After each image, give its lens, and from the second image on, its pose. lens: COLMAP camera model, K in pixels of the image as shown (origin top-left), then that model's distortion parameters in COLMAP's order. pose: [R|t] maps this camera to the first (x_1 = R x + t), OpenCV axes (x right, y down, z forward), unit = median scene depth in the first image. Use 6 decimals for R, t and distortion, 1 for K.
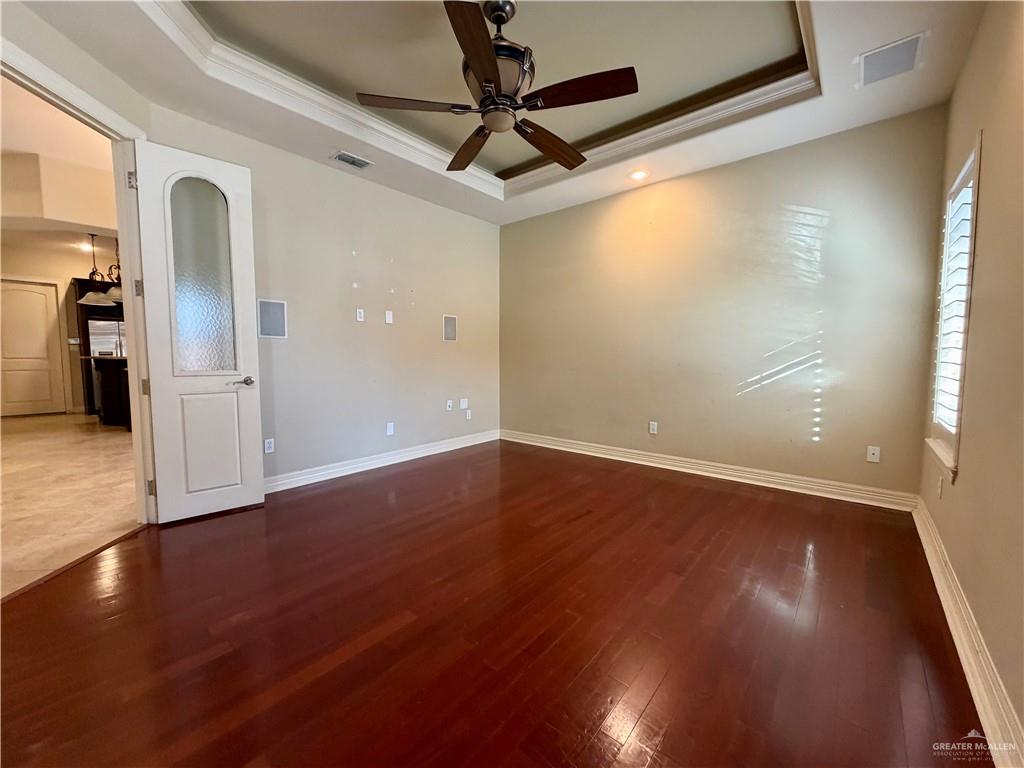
lens RADIAL K [[407.3, 0, 506.4], [0, 407.3, 386.1], [0, 0, 1]] dist [0.001961, 0.000204]
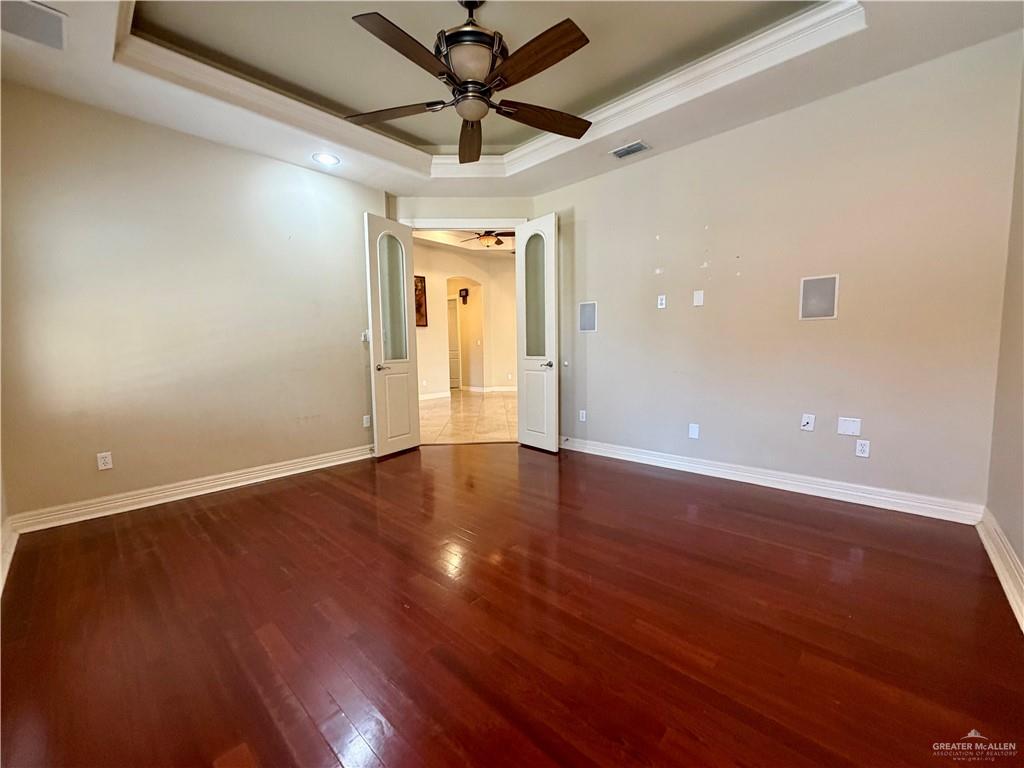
lens RADIAL K [[407.3, 0, 507.8], [0, 407.3, 382.9], [0, 0, 1]] dist [0.001961, 0.000204]
pose [[-0.043523, 0.094392, -0.994583, 0.620931], [-0.054736, 0.993806, 0.096713, -0.060172], [0.997552, 0.058649, -0.038087, 0.702205]]
